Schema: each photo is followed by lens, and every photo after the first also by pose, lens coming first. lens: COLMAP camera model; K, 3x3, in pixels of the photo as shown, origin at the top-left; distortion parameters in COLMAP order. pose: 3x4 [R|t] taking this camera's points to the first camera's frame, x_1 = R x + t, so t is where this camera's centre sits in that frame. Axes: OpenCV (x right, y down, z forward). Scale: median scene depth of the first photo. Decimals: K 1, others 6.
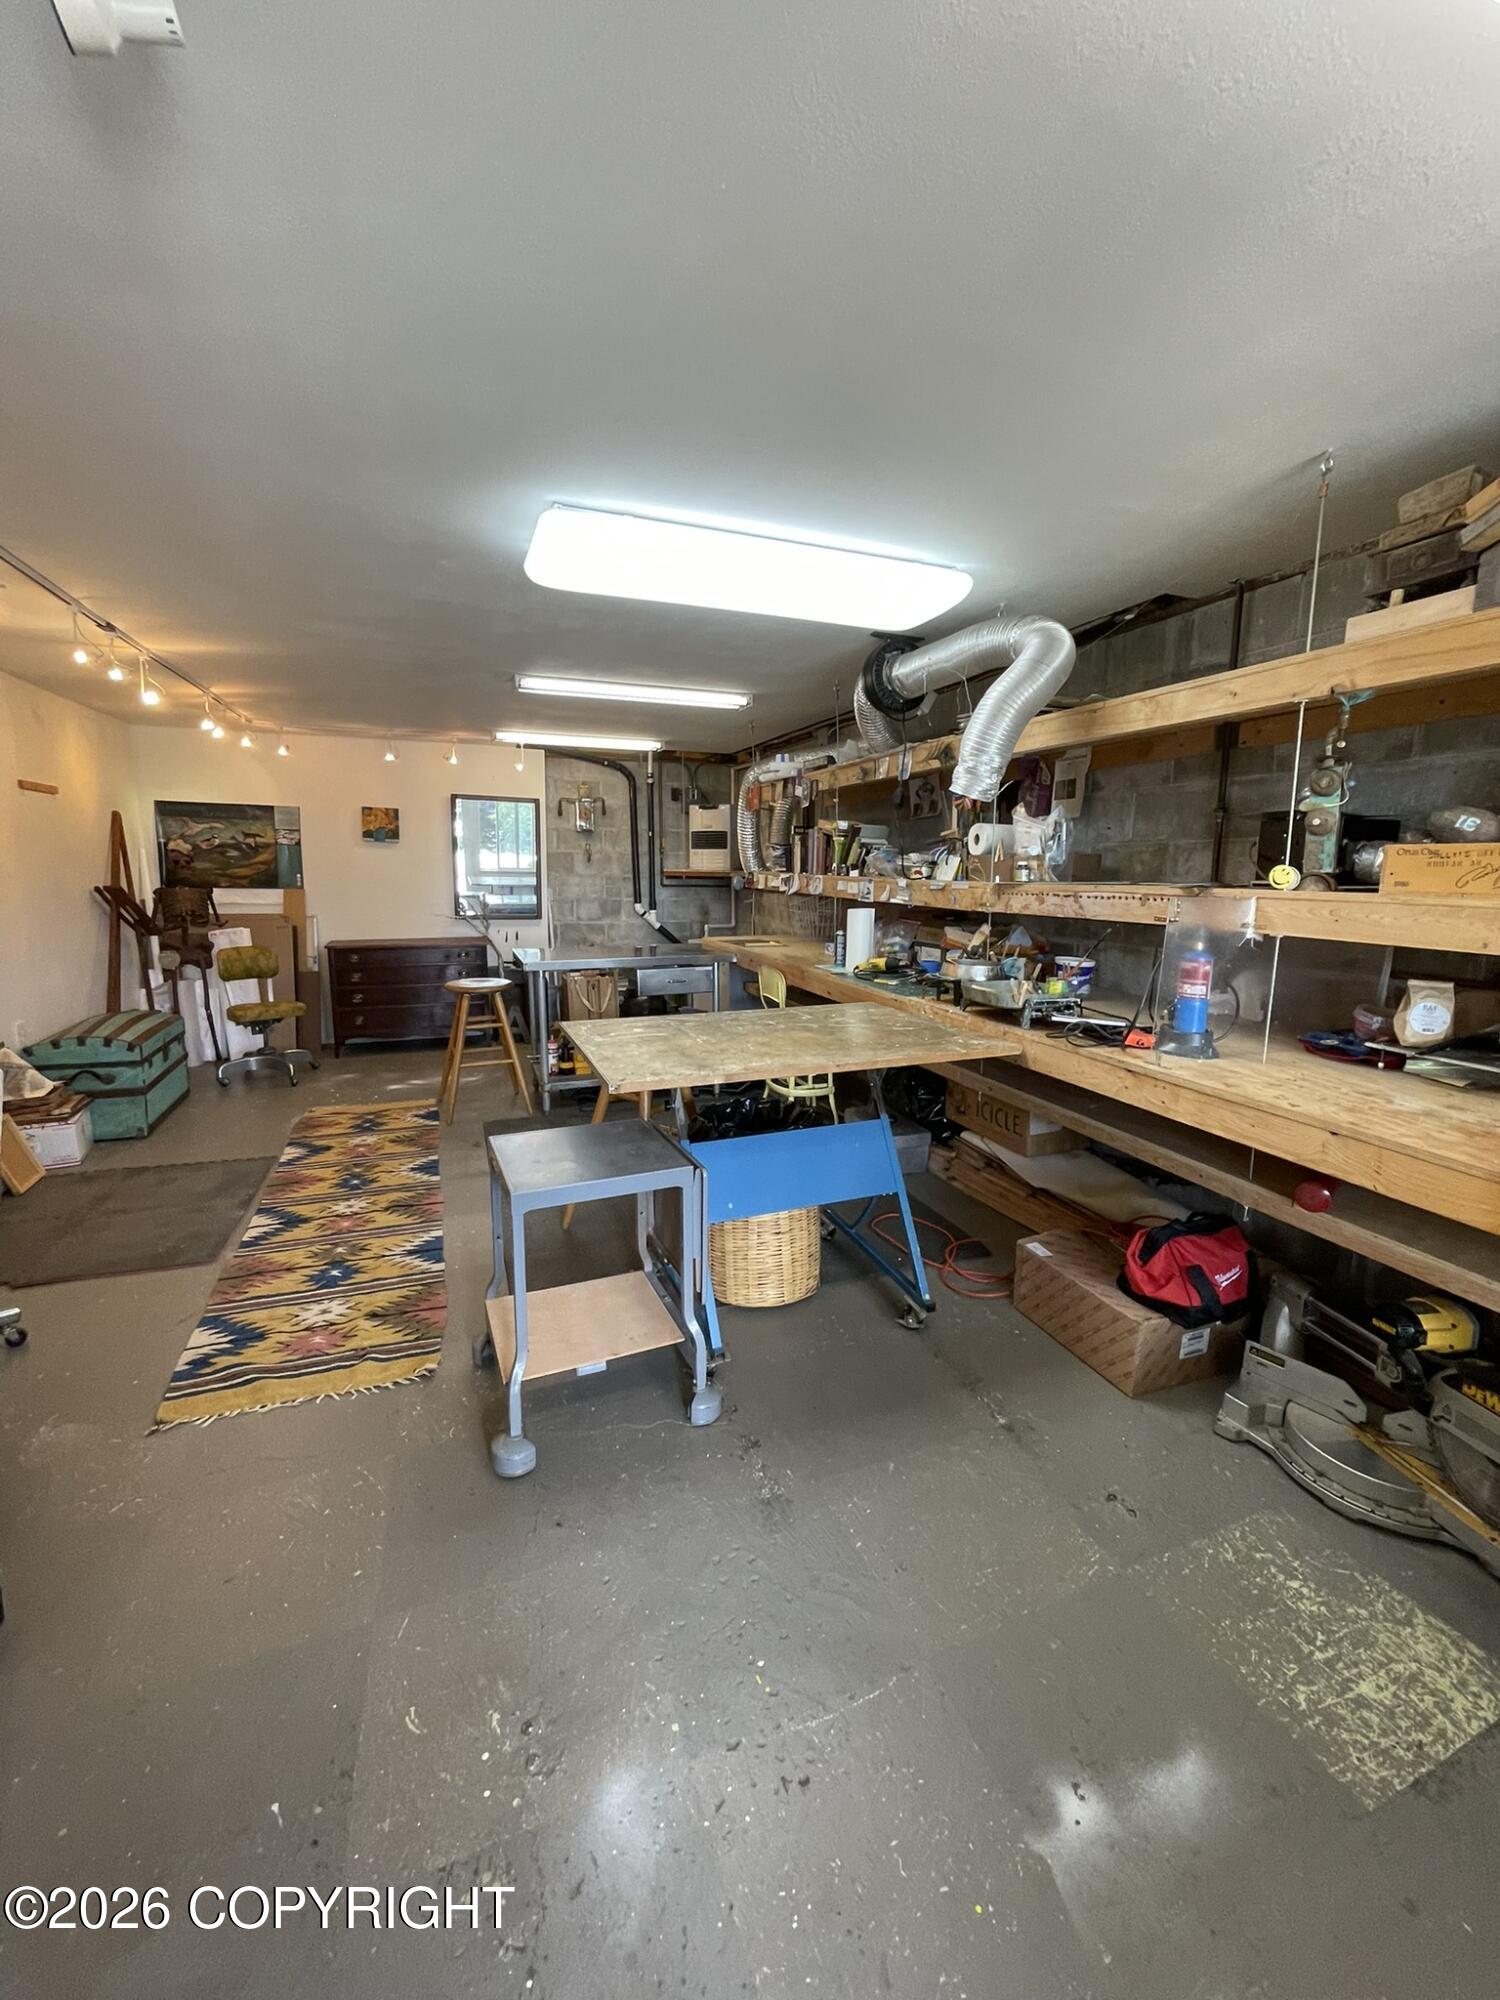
lens RADIAL K [[814.6, 0, 753.4], [0, 814.6, 992.5], [0, 0, 1]] dist [-0.004917, 0.003290]
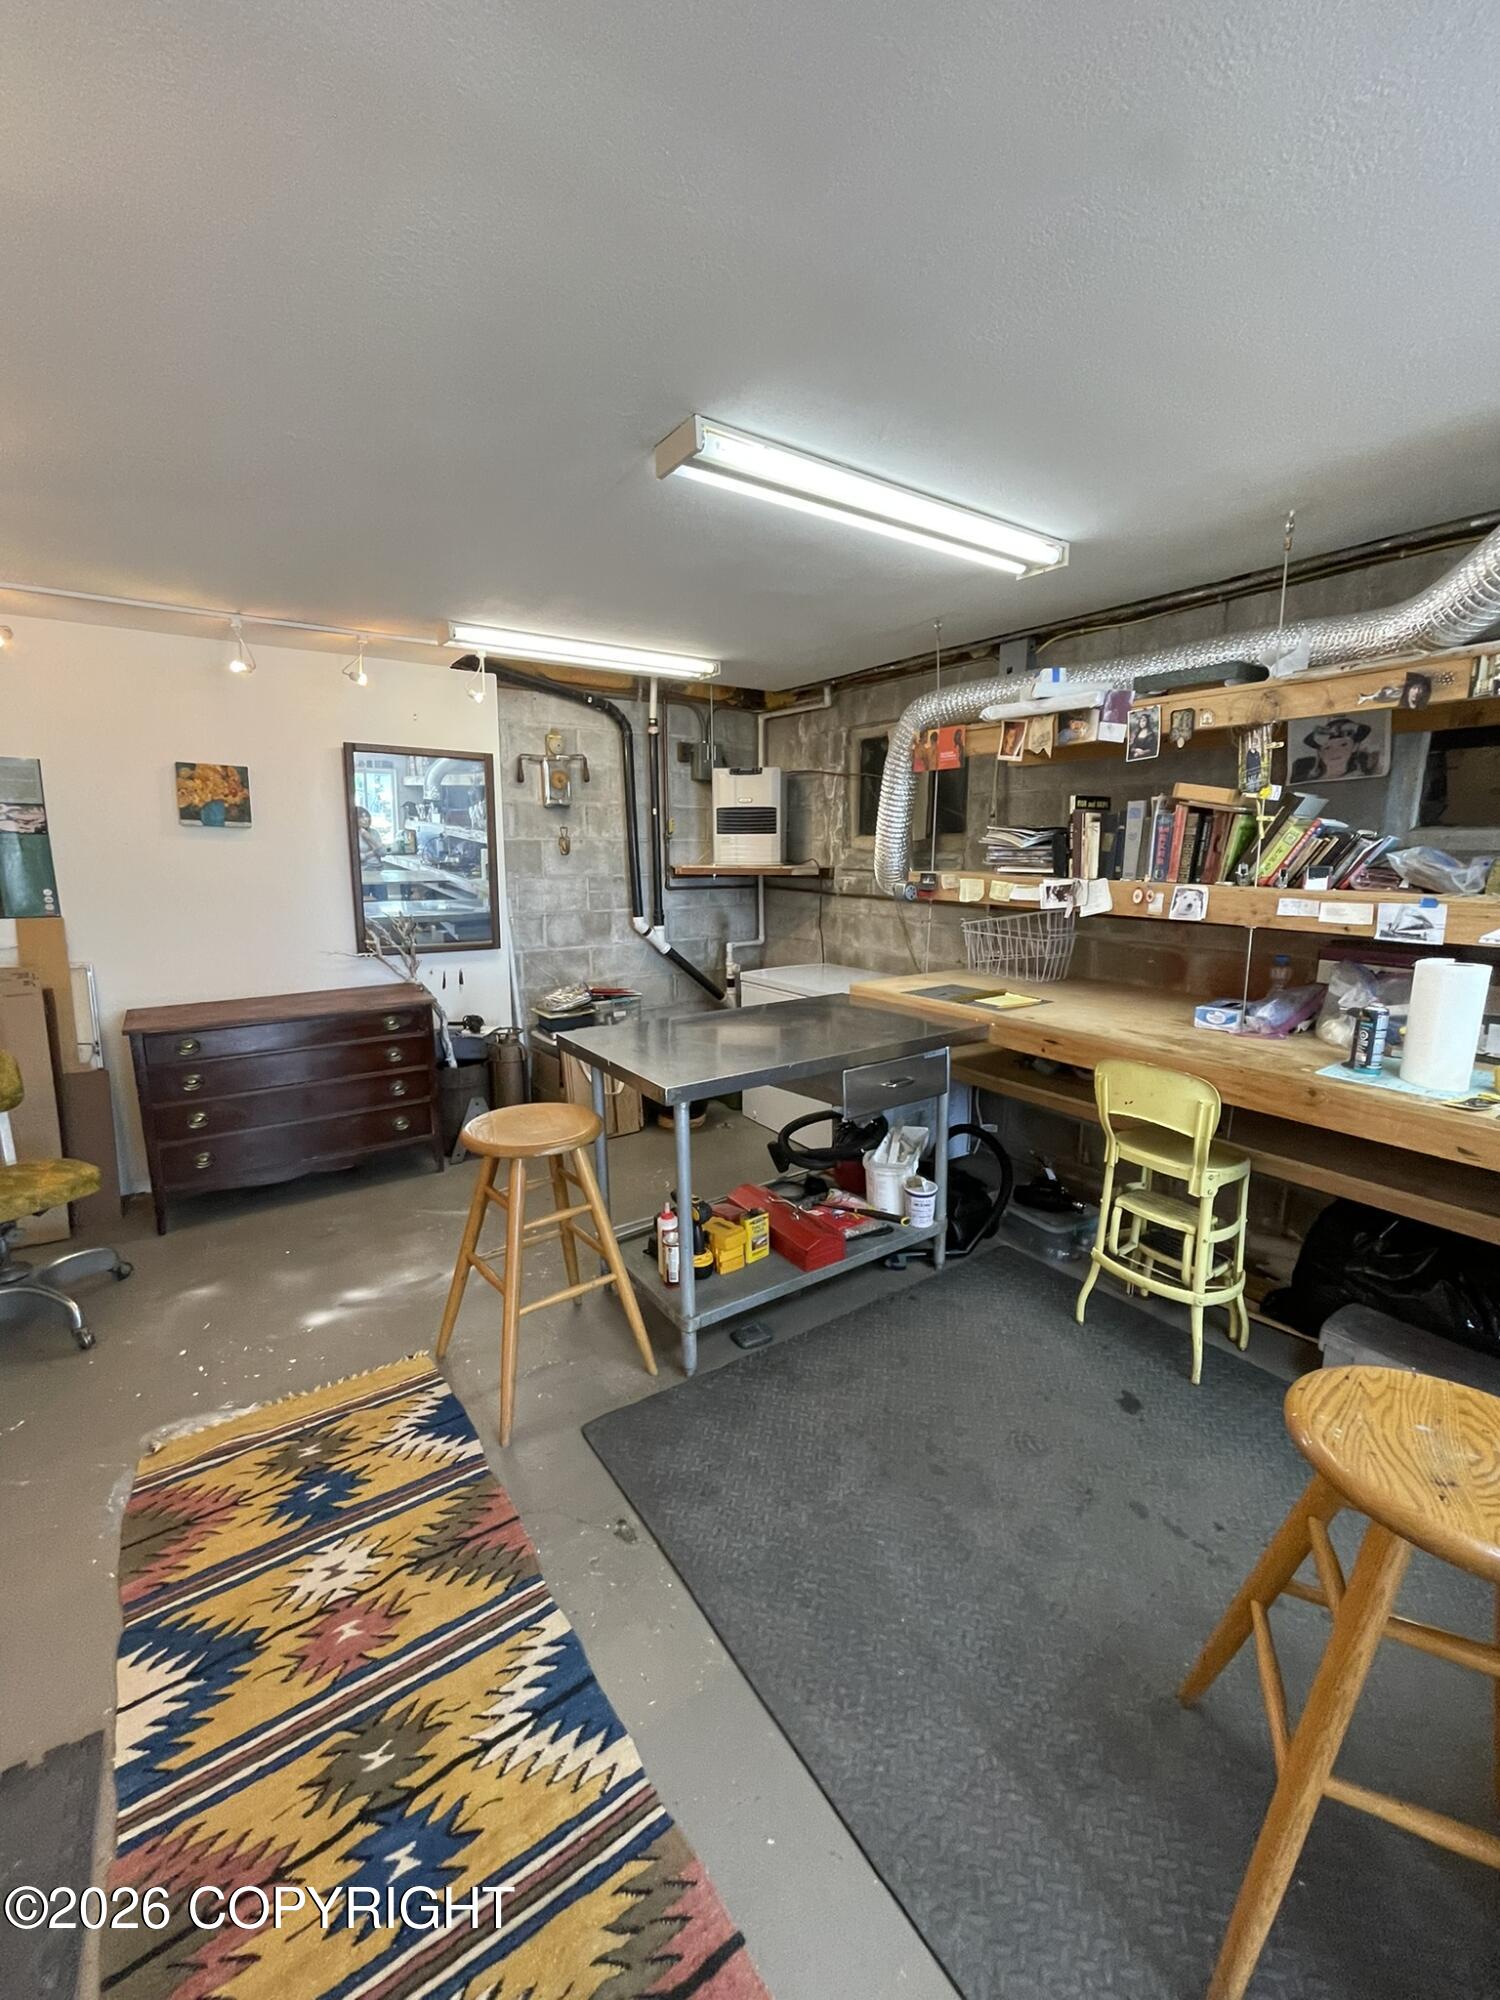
lens RADIAL K [[814.6, 0, 753.4], [0, 814.6, 992.5], [0, 0, 1]] dist [-0.004917, 0.003290]
pose [[0.972084, -0.052674, 0.228646, -0.224408], [0.047013, 0.998440, 0.030138, -0.068675], [-0.229877, -0.018547, 0.973043, 0.358406]]
